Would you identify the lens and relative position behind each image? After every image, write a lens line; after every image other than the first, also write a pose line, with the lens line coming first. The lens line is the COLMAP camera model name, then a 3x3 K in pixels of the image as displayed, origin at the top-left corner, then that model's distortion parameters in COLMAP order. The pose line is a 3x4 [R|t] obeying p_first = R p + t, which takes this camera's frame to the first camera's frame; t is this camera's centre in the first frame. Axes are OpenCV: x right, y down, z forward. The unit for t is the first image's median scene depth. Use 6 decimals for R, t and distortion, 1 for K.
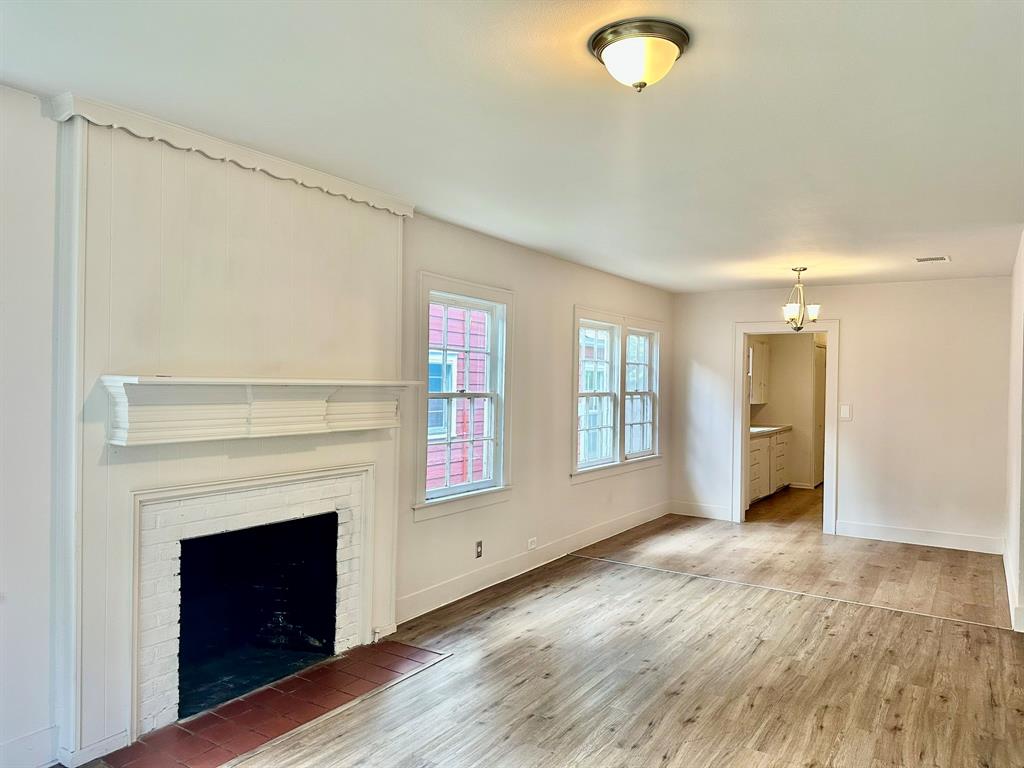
lens RADIAL K [[728.0, 0, 511.9], [0, 728.0, 382.7], [0, 0, 1]] dist [-0.007793, -0.008186]
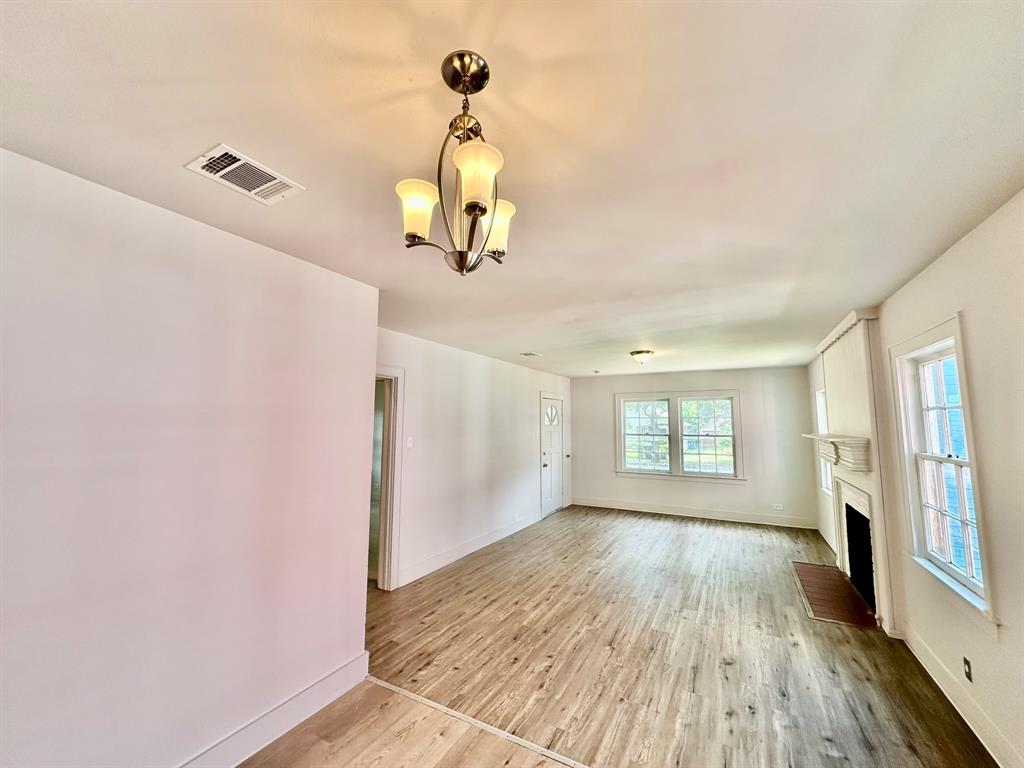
lens RADIAL K [[409.3, 0, 511.4], [0, 409.3, 382.1], [0, 0, 1]] dist [0.000116, 0.000081]
pose [[-0.997400, -0.027308, -0.066694, 0.553999], [-0.021003, 0.995400, -0.093472, -0.025086], [0.068940, -0.091828, -0.993386, 1.671652]]
